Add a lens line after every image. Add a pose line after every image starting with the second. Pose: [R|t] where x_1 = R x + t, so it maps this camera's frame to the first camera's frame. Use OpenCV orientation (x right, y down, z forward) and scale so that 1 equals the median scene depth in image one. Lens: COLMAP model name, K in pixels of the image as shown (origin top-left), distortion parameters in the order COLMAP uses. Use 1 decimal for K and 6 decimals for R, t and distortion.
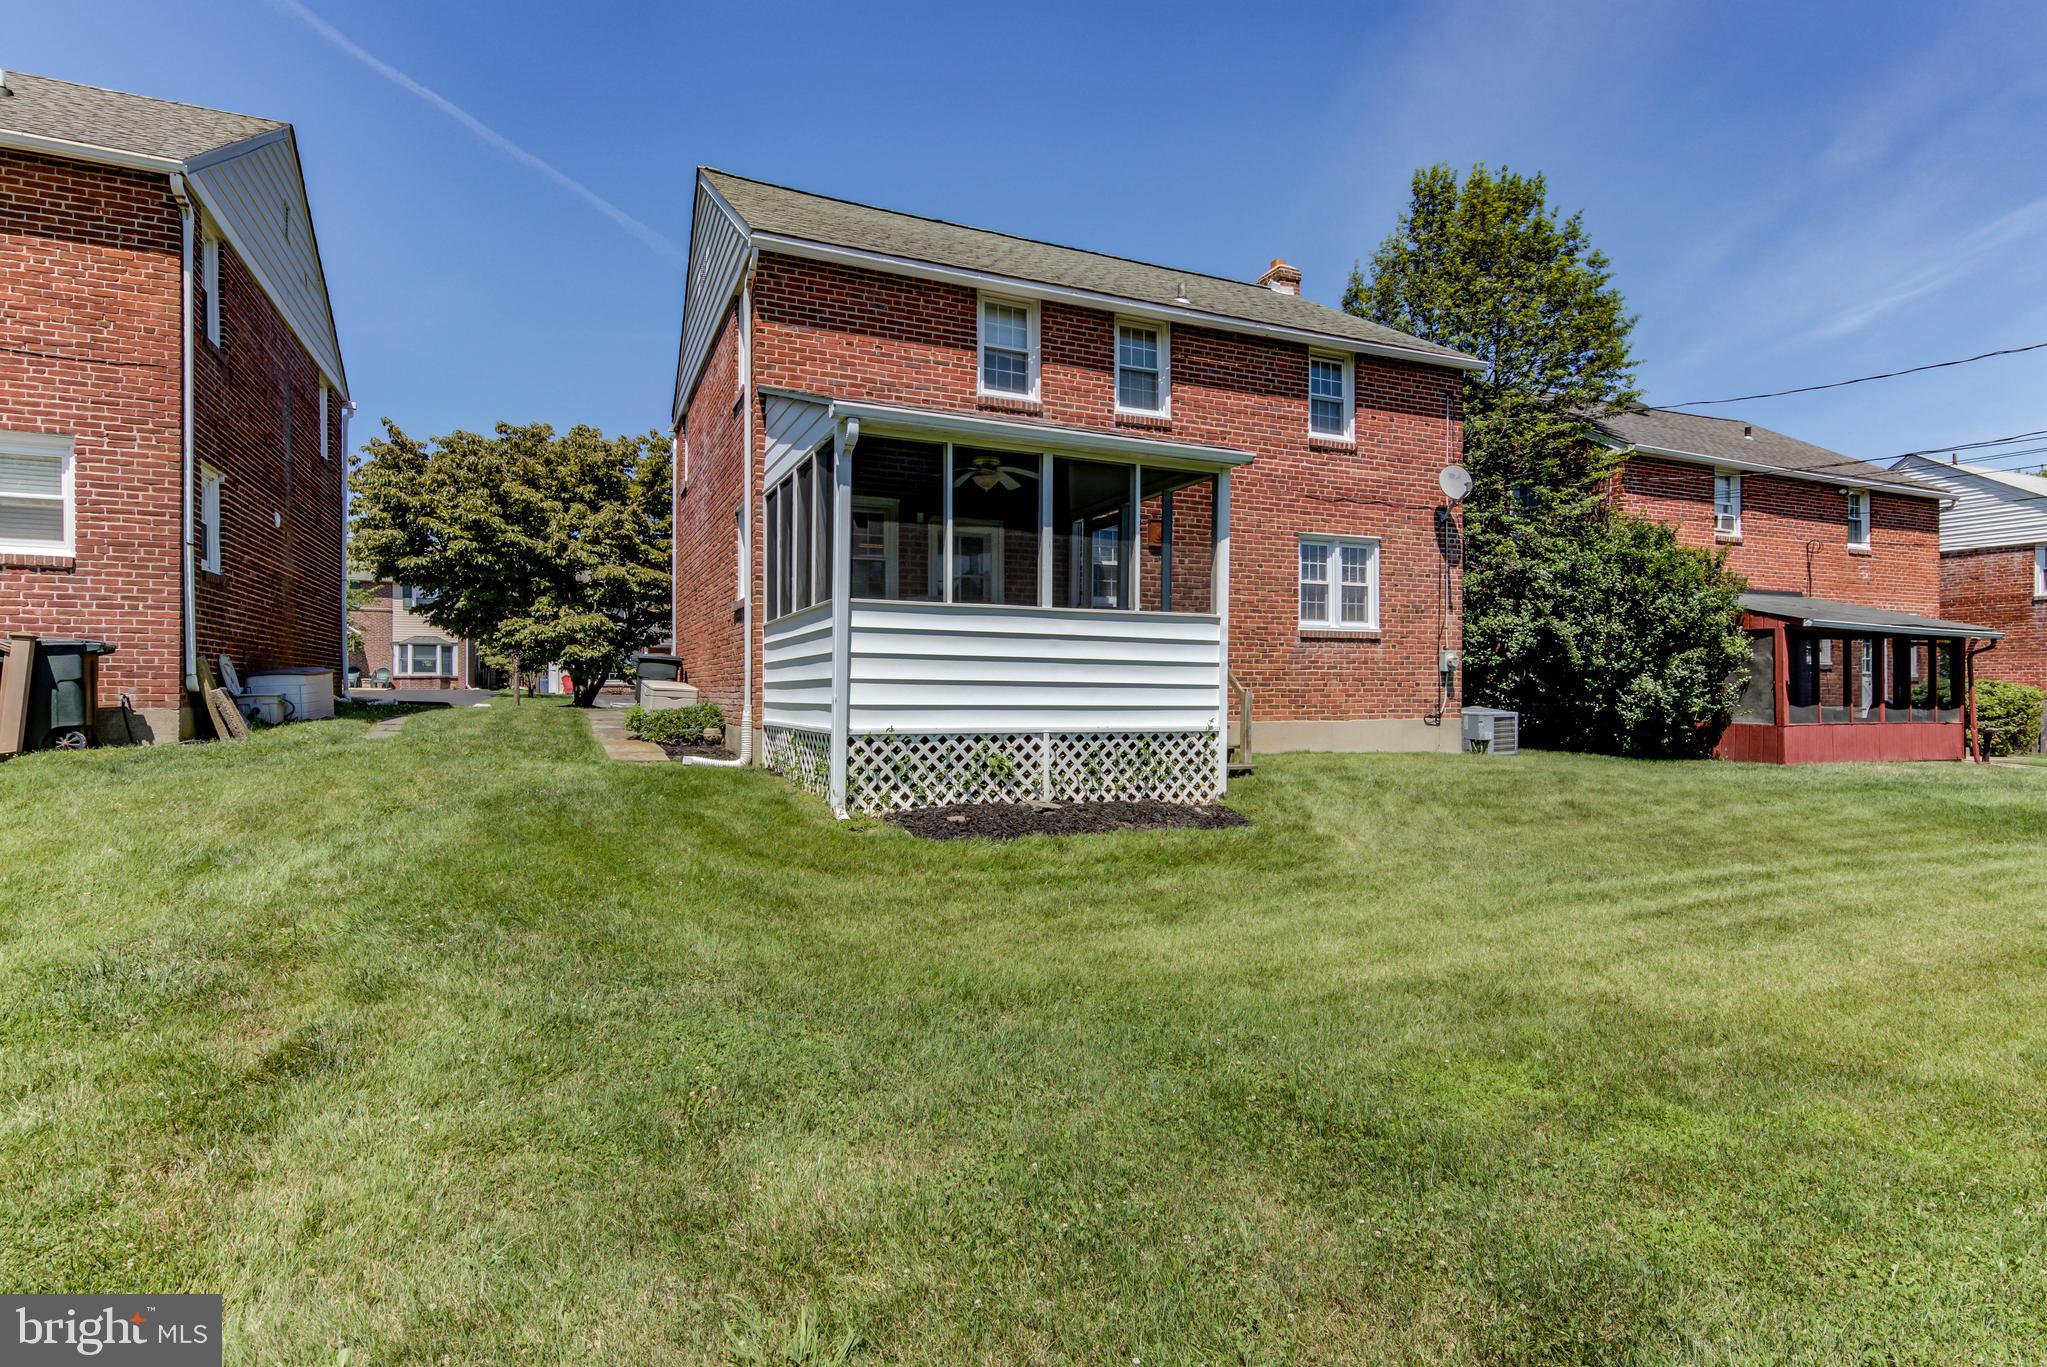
lens RADIAL K [[1040.4, 0, 1012.5], [0, 1040.4, 692.6], [0, 0, 1]] dist [0.025290, -0.009470]
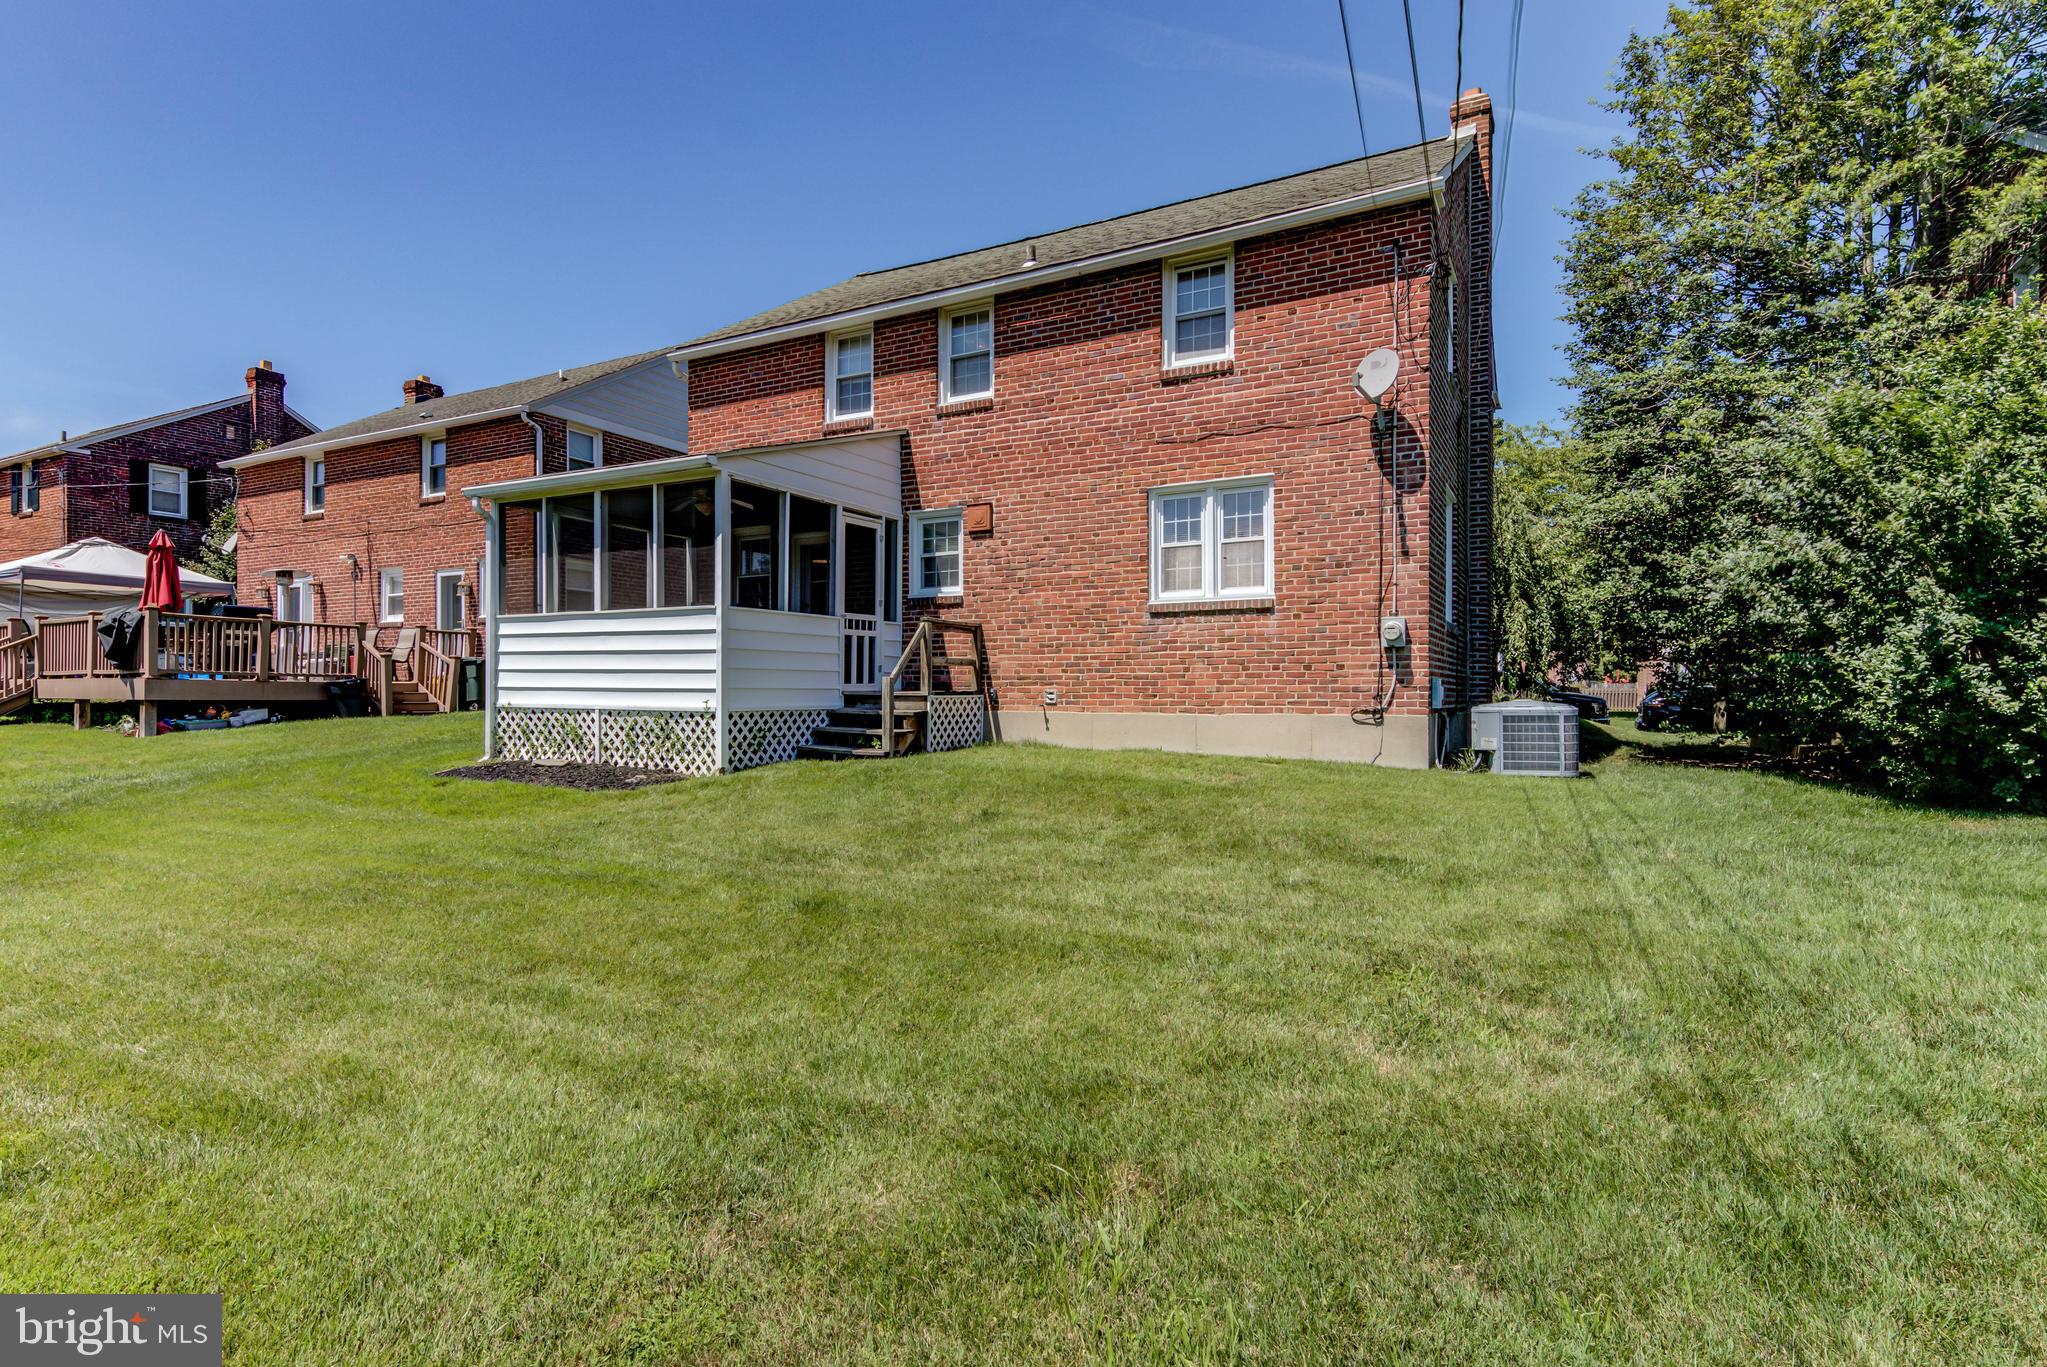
lens RADIAL K [[1040.4, 0, 1024.7], [0, 1040.4, 688.3], [0, 0, 1]] dist [0.025290, -0.009470]
pose [[0.594591, -0.004157, -0.804018, 1.073152], [-0.002415, 0.999973, -0.006956, 0.016159], [0.804025, 0.006078, 0.594565, 0.514463]]
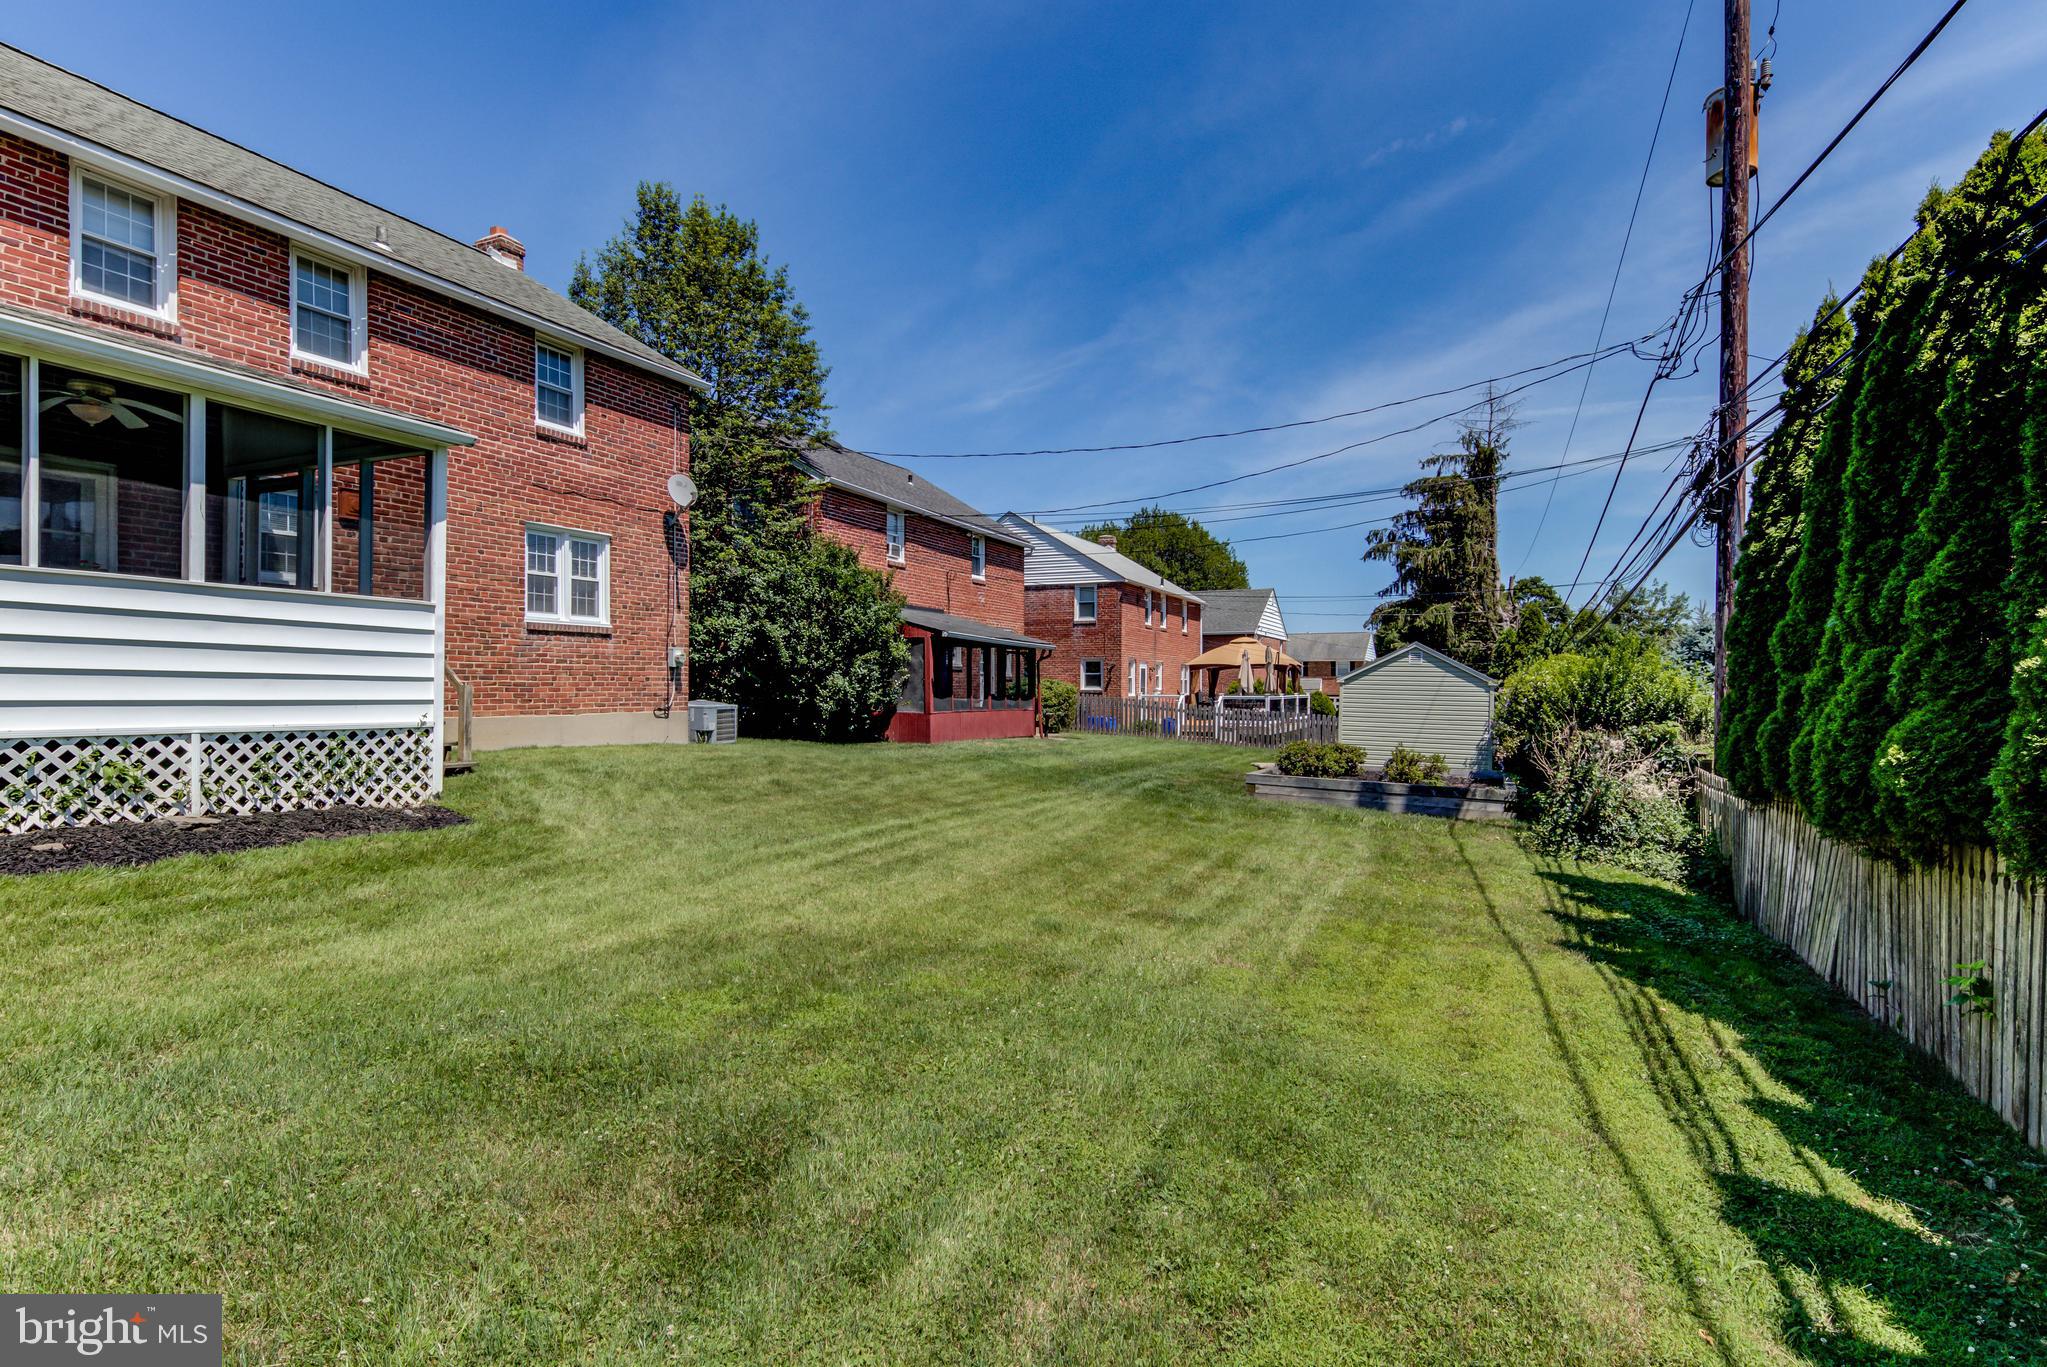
lens RADIAL K [[1040.4, 0, 1029.0], [0, 1040.4, 691.8], [0, 0, 1]] dist [0.025290, -0.009470]
pose [[0.752898, -0.000605, 0.658136, -0.015092], [-0.001685, 0.999995, 0.002847, 0.001775], [-0.658135, -0.003252, 0.752893, -0.047829]]
